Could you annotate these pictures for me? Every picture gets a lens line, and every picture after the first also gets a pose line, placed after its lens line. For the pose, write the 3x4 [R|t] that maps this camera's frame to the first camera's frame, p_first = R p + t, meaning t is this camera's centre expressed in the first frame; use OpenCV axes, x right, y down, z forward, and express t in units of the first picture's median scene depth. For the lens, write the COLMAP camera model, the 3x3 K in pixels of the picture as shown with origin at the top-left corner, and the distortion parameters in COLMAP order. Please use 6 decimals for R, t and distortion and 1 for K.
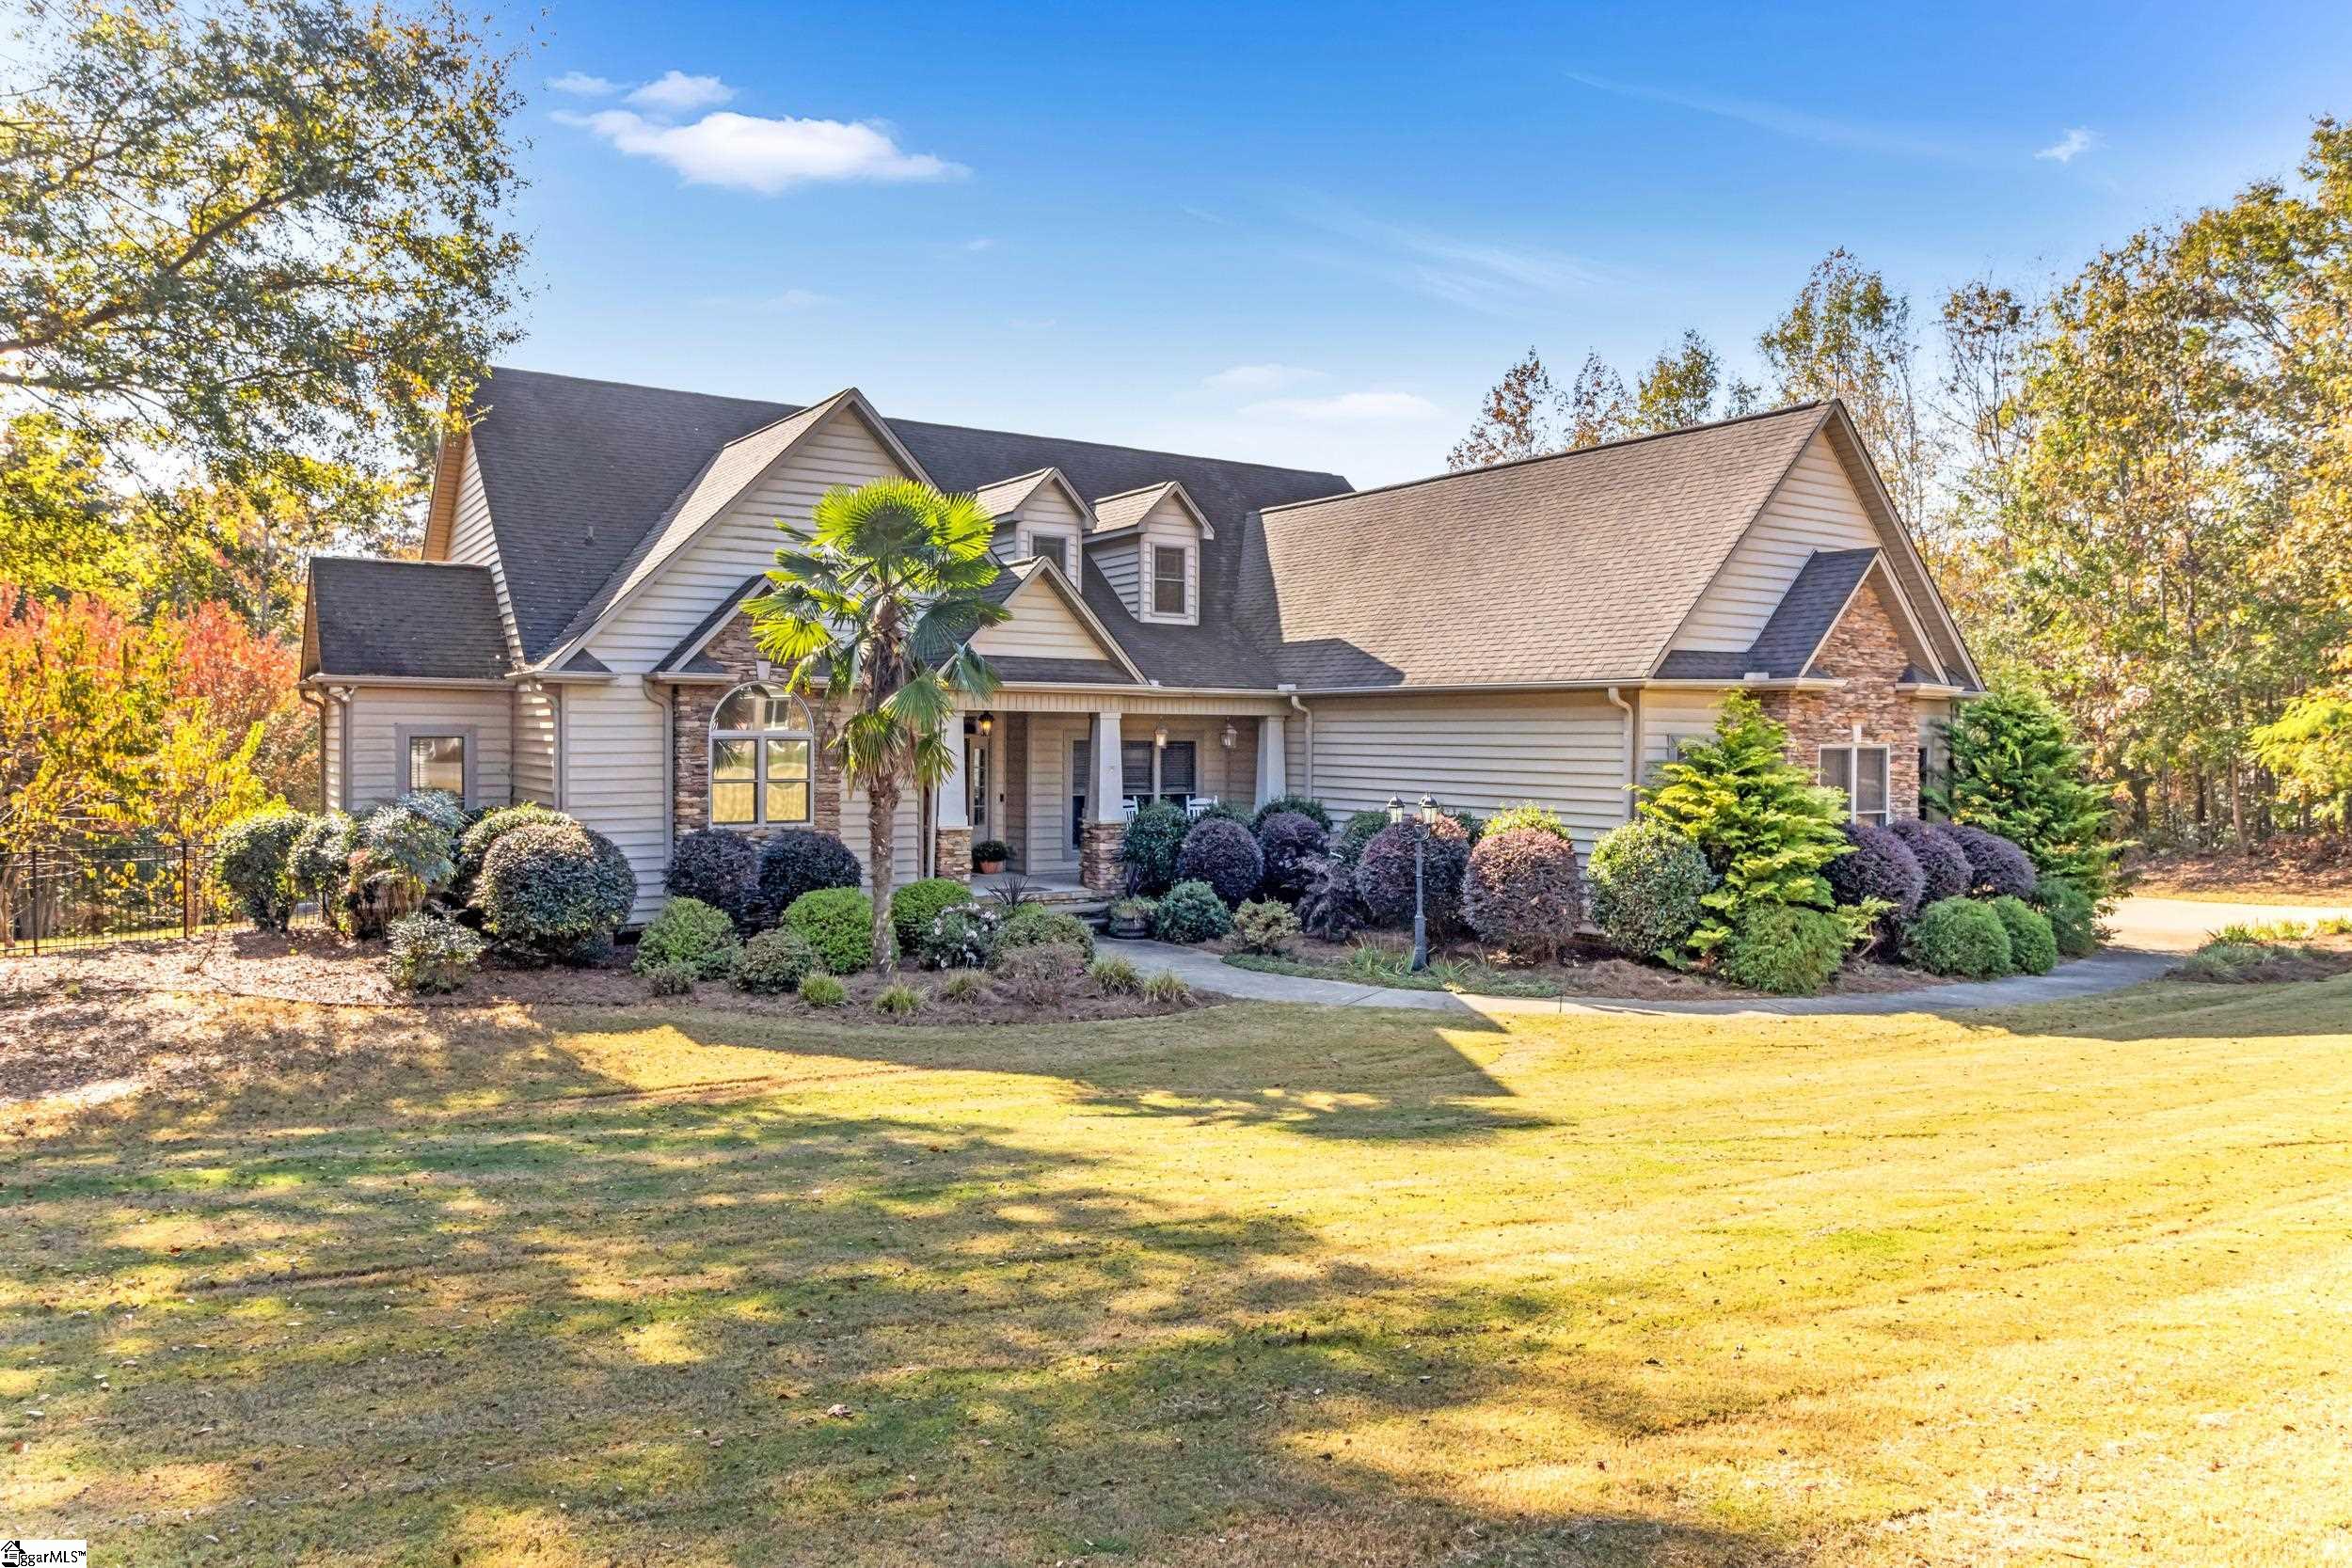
lens RADIAL K [[1523.8, 0, 1175.2], [0, 1523.8, 775.4], [0, 0, 1]] dist [-0.003973, -0.000714]
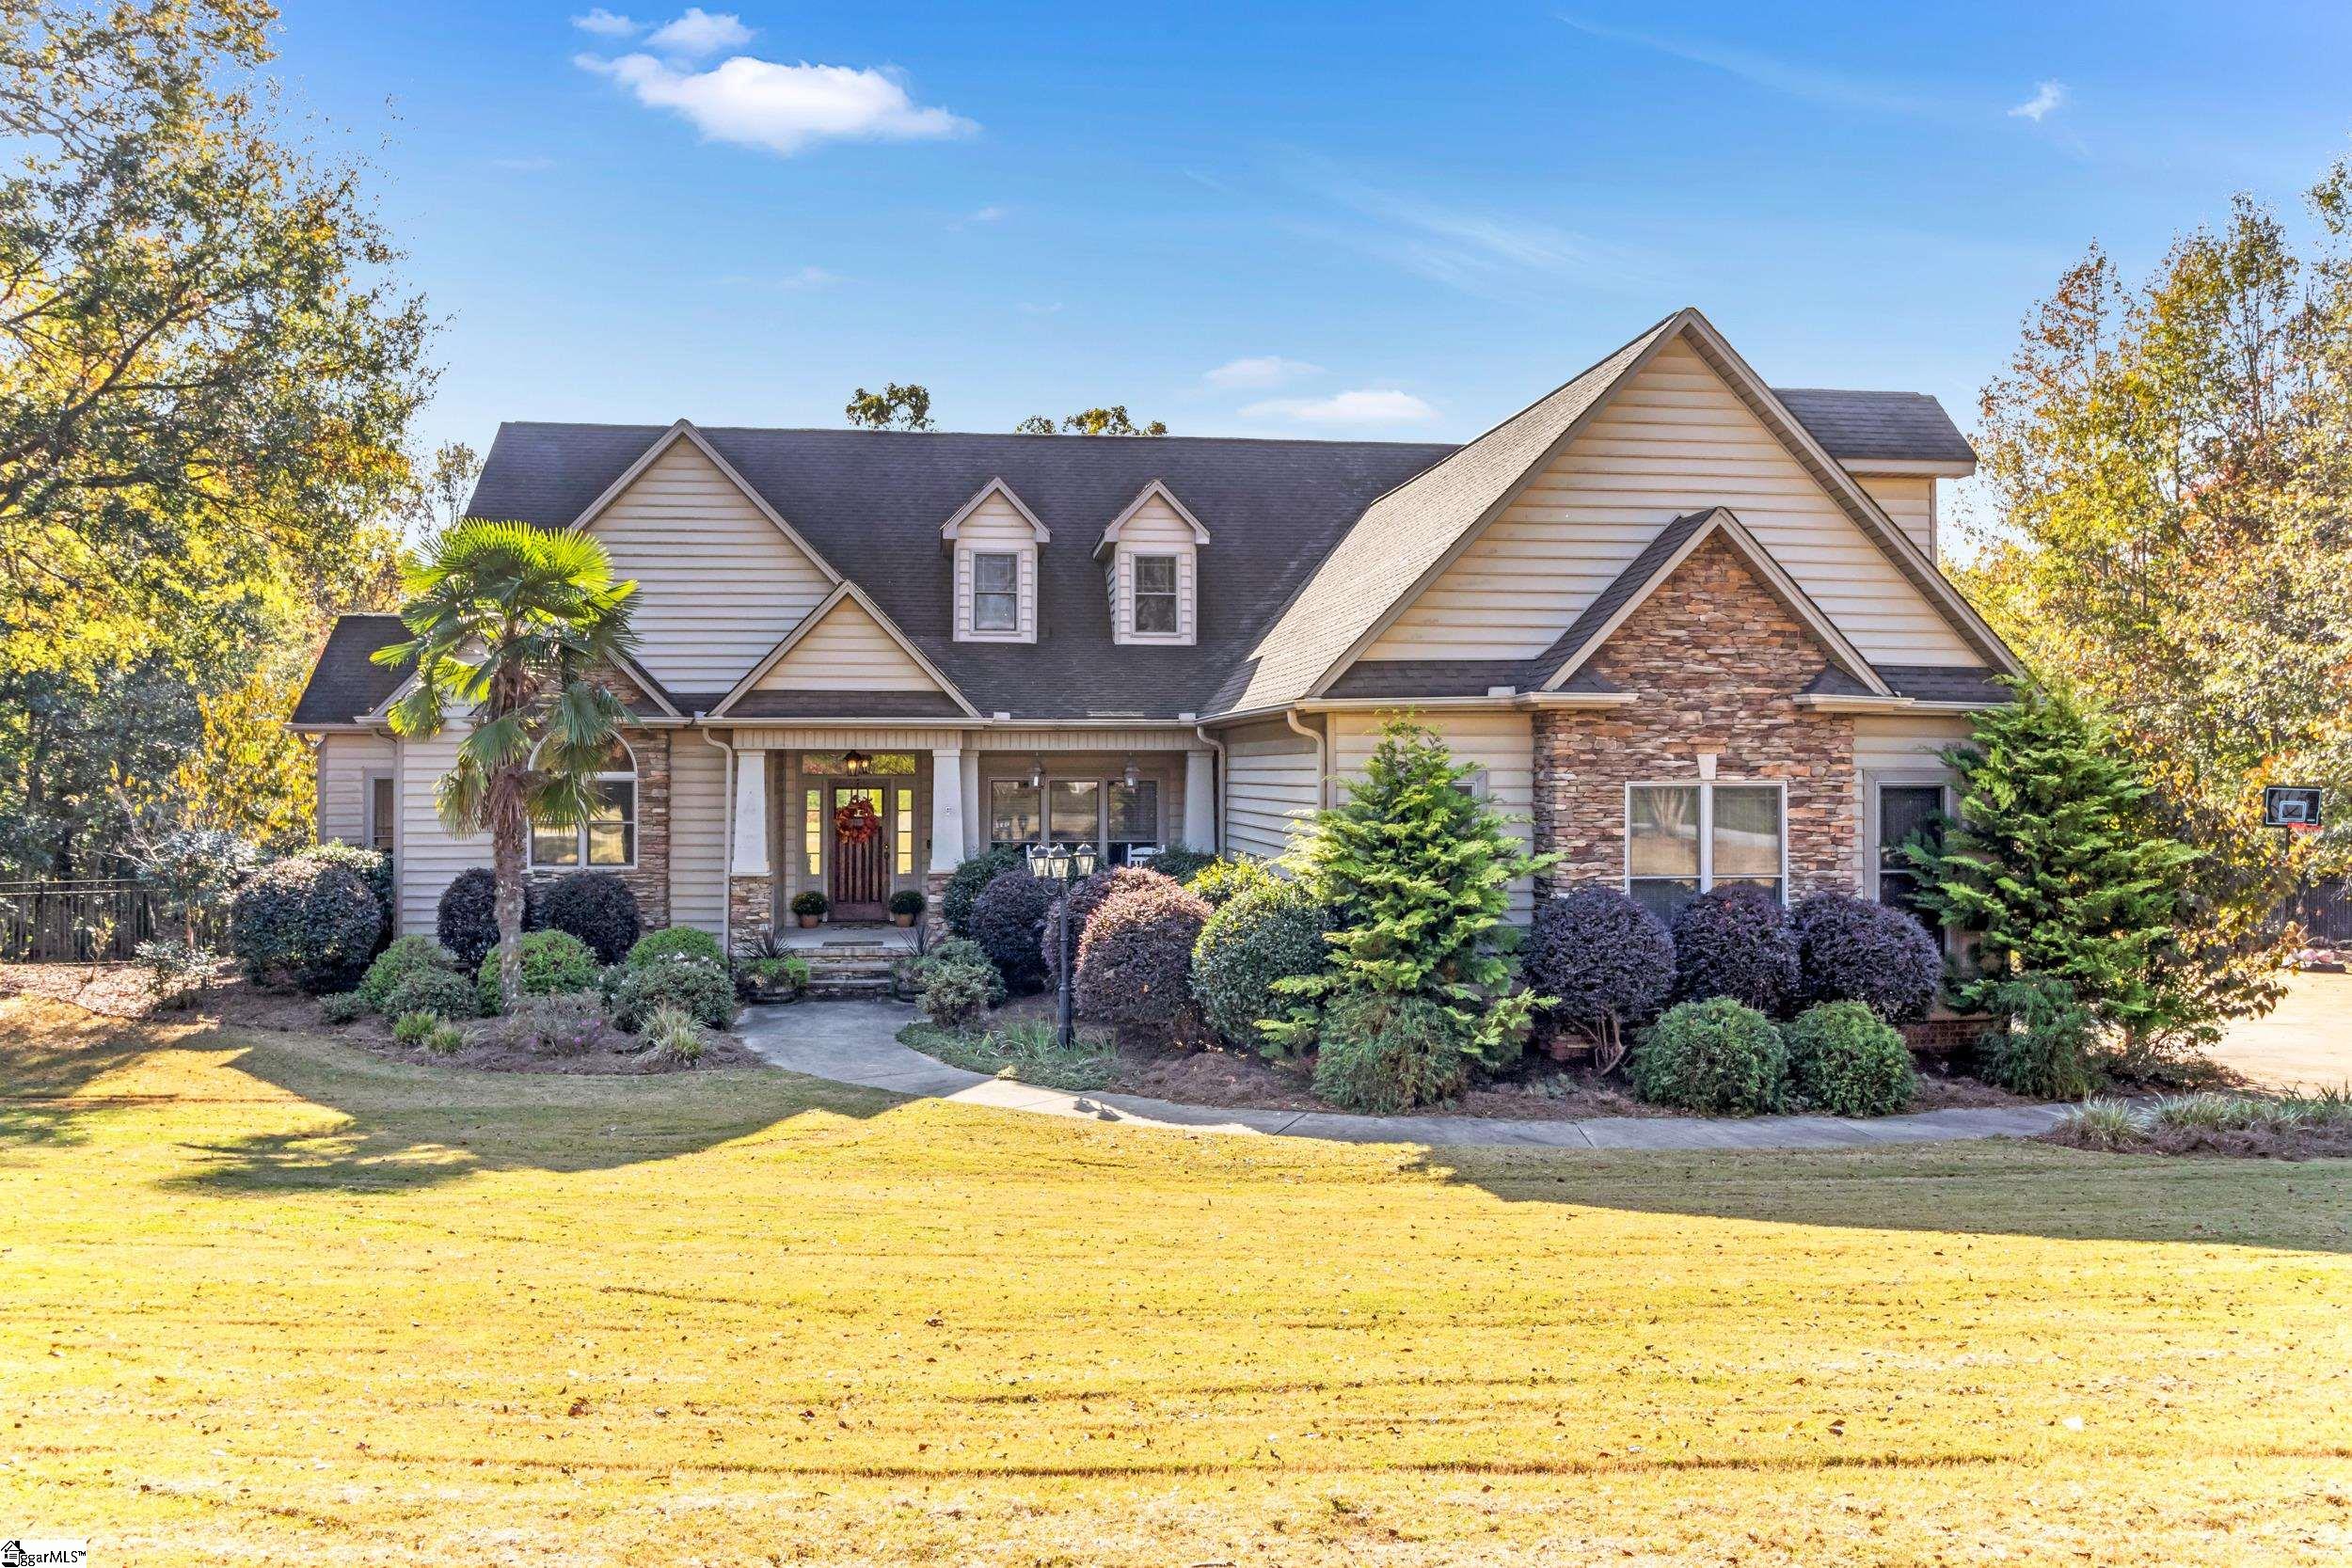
lens RADIAL K [[1775.3, 0, 1175.7], [0, 1775.3, 787.3], [0, 0, 1]] dist [-0.011450, -0.001568]
pose [[0.899041, -0.002559, -0.437857, 0.539529], [-0.005675, 0.999831, -0.017495, -0.001430], [0.437828, 0.018213, 0.898874, 0.122906]]
